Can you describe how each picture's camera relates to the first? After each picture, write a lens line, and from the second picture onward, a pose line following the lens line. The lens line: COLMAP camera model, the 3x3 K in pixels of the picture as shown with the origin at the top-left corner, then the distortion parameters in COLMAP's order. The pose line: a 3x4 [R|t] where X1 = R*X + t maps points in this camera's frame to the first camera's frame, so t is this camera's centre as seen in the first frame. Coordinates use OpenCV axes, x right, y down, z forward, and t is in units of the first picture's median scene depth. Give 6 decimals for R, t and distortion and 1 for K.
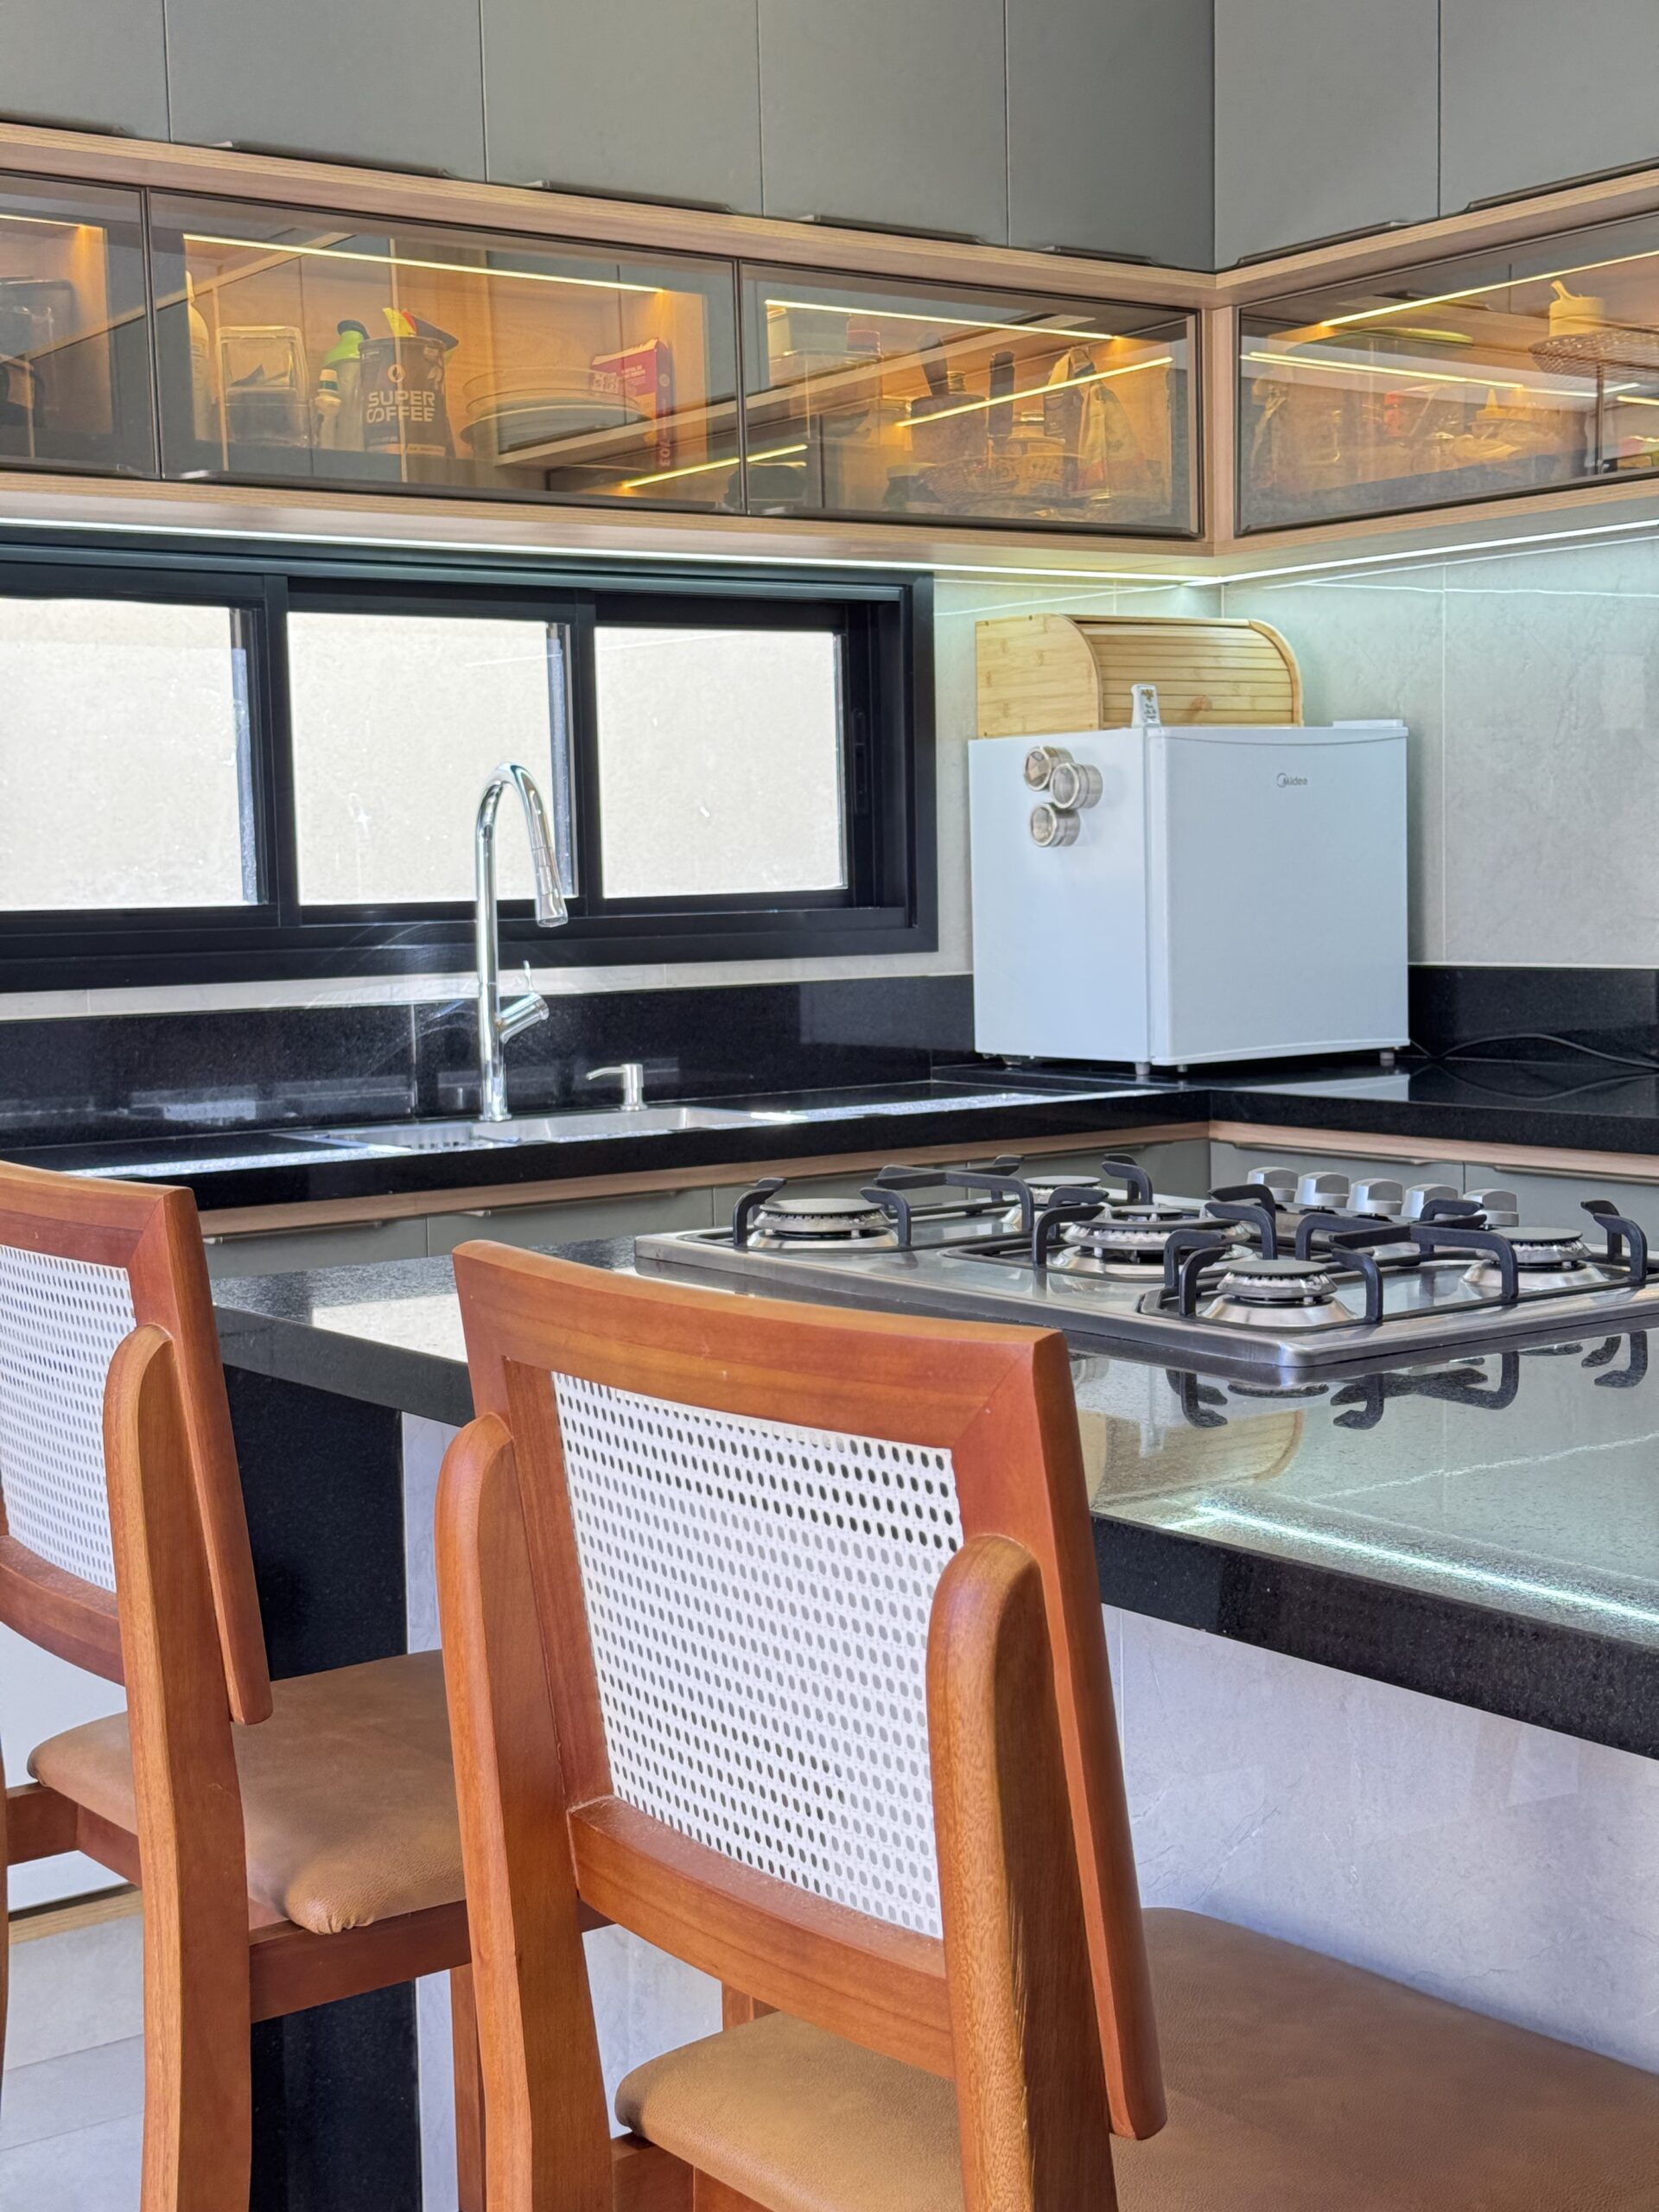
lens RADIAL K [[3104.6, 0, 822.9], [0, 3104.6, 1100.8], [0, 0, 1]] dist [0.125830, 0.000000]
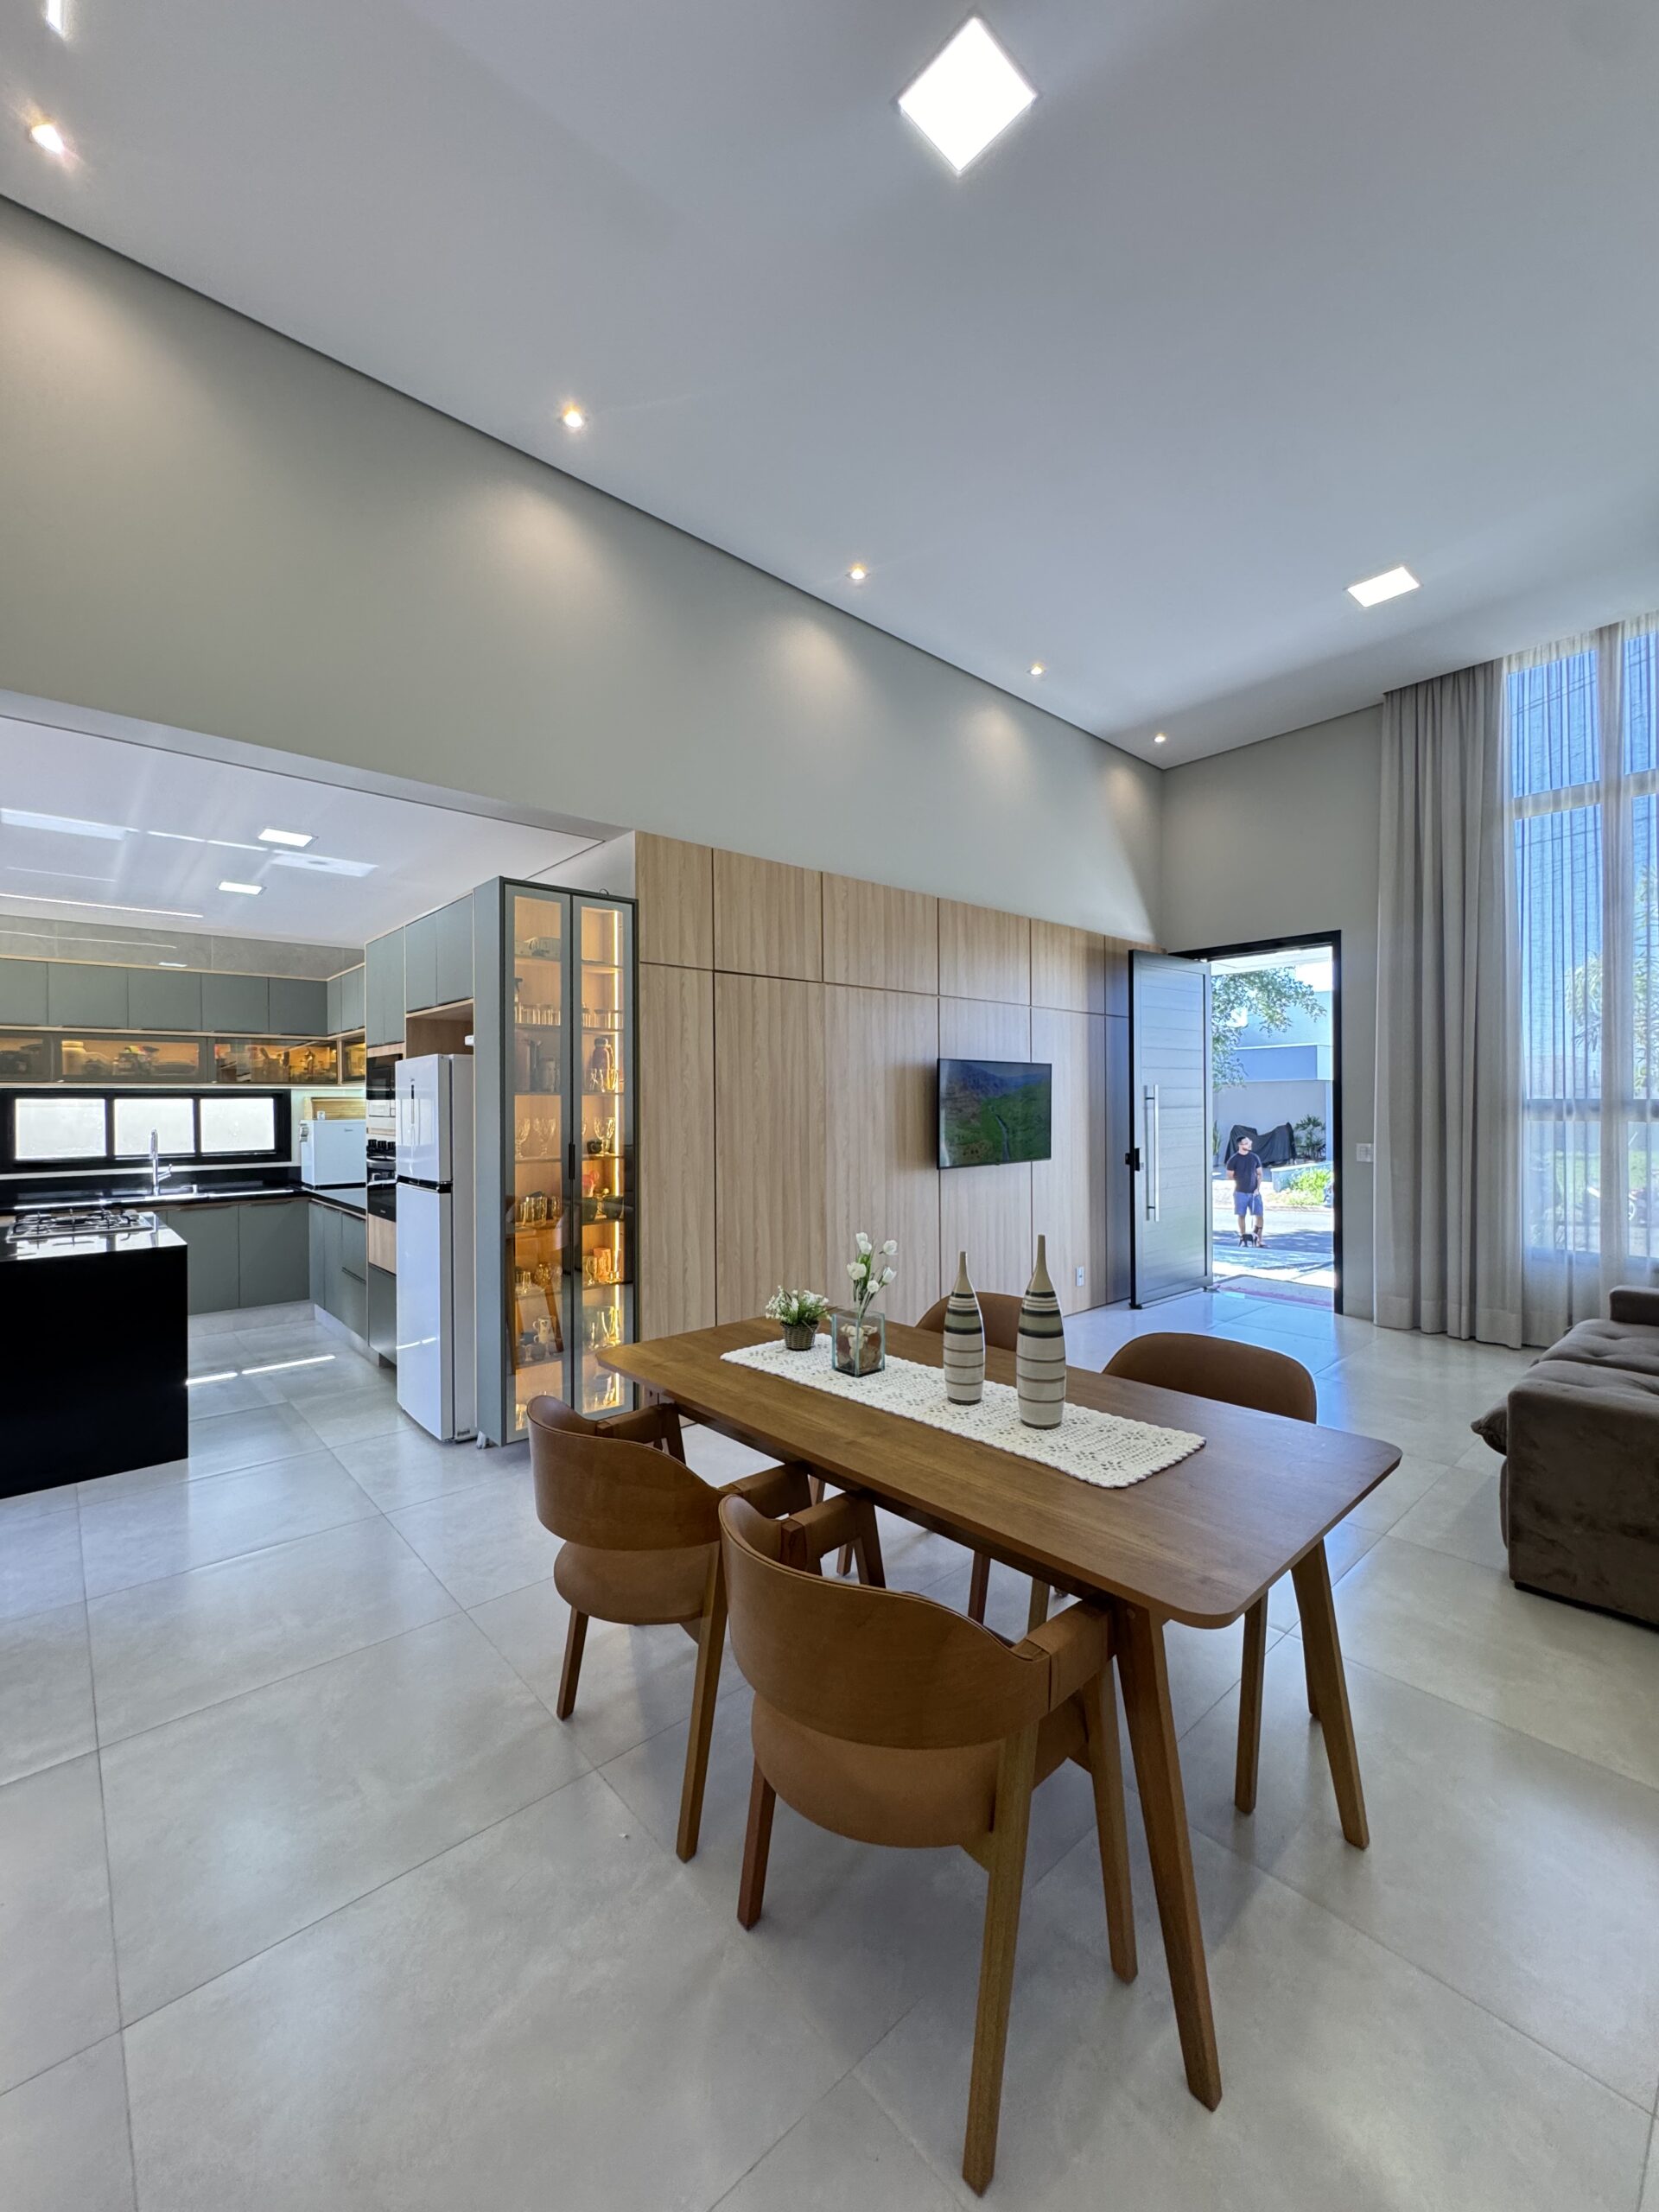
lens RADIAL K [[886.3, 0, 824.3], [0, 886.3, 1097.0], [0, 0, 1]] dist [-0.004619, 0.001016]
pose [[0.995316, 0.015005, 0.095504, 0.821134], [-0.006923, 0.996408, -0.084402, -0.040026], [-0.096427, 0.083345, 0.991844, -0.560147]]
